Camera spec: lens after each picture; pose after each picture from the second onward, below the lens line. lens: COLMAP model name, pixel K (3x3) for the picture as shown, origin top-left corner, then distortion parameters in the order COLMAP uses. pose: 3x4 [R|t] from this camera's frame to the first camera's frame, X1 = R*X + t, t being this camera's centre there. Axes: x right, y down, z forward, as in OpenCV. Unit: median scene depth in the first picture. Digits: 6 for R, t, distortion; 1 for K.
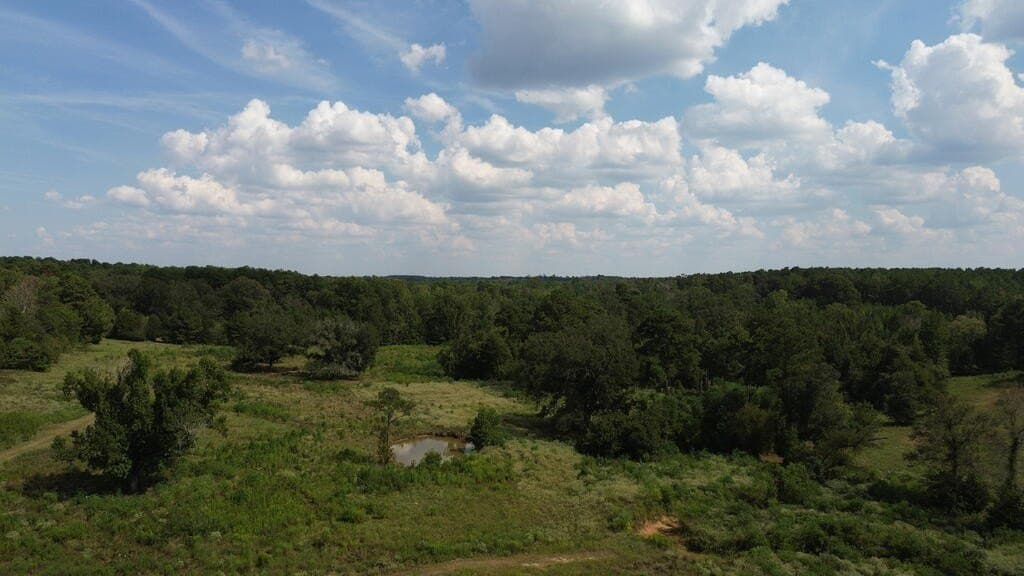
lens RADIAL K [[726.0, 0, 515.3], [0, 726.0, 288.0], [0, 0, 1]] dist [0.065031, -0.066901]
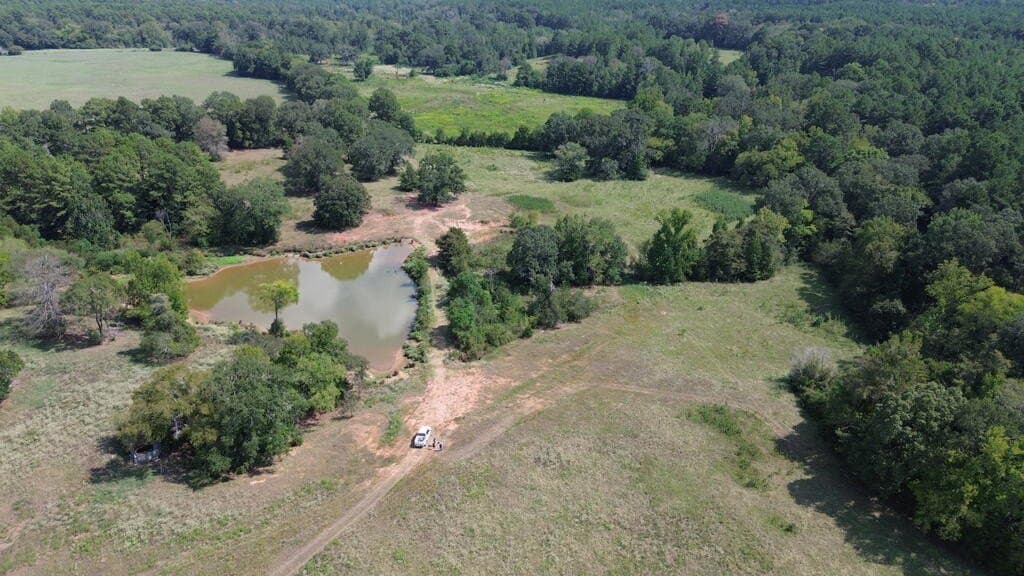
lens RADIAL K [[726.0, 0, 515.3], [0, 726.0, 288.0], [0, 0, 1]] dist [0.065031, -0.066901]
pose [[0.962449, -0.124159, 0.241405, -0.701117], [0.017365, 0.915613, 0.401685, -0.403829], [-0.270906, -0.382410, 0.883387, -3.738077]]
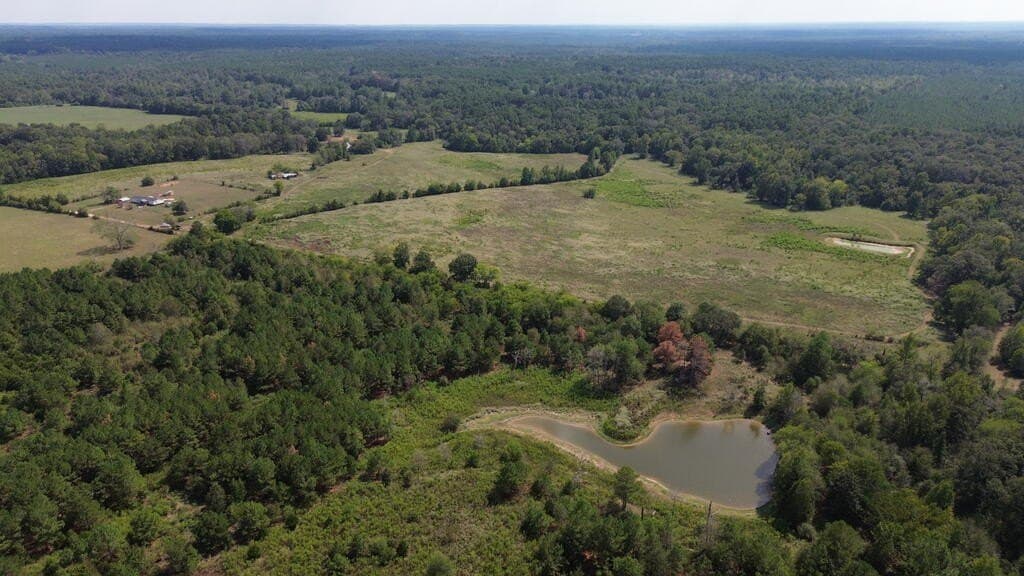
lens RADIAL K [[726.0, 0, 515.3], [0, 726.0, 288.0], [0, 0, 1]] dist [0.065031, -0.066901]
pose [[0.700490, -0.261078, 0.664193, -4.240163], [0.011556, 0.934710, 0.355224, -0.919008], [-0.713569, -0.241156, 0.657772, -7.962409]]
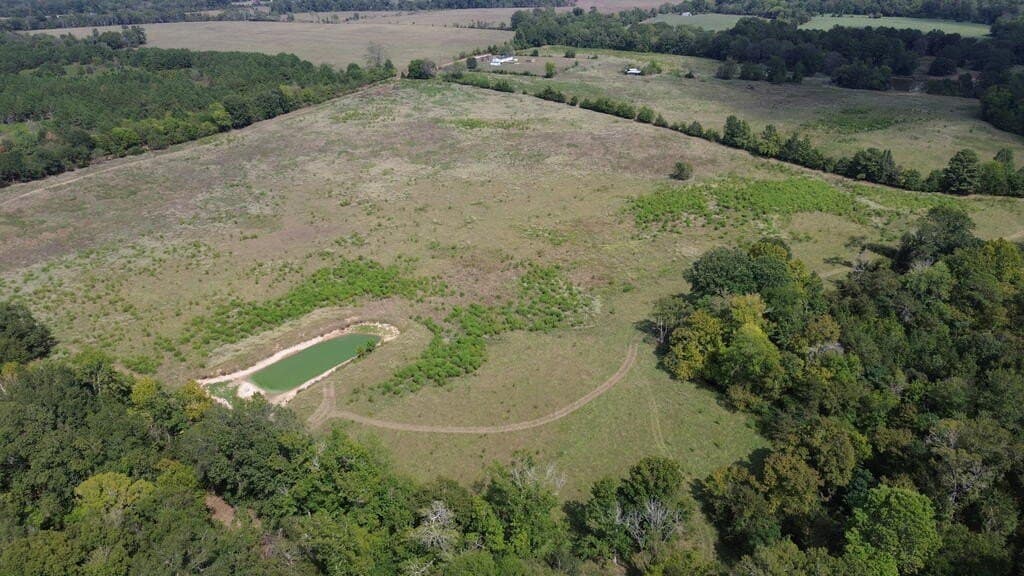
lens RADIAL K [[726.0, 0, 515.3], [0, 726.0, 288.0], [0, 0, 1]] dist [0.065031, -0.066901]
pose [[0.717429, 0.262739, -0.645185, 0.808813], [0.017848, 0.918913, 0.394056, -0.477389], [0.696403, -0.294223, 0.654565, -7.353079]]
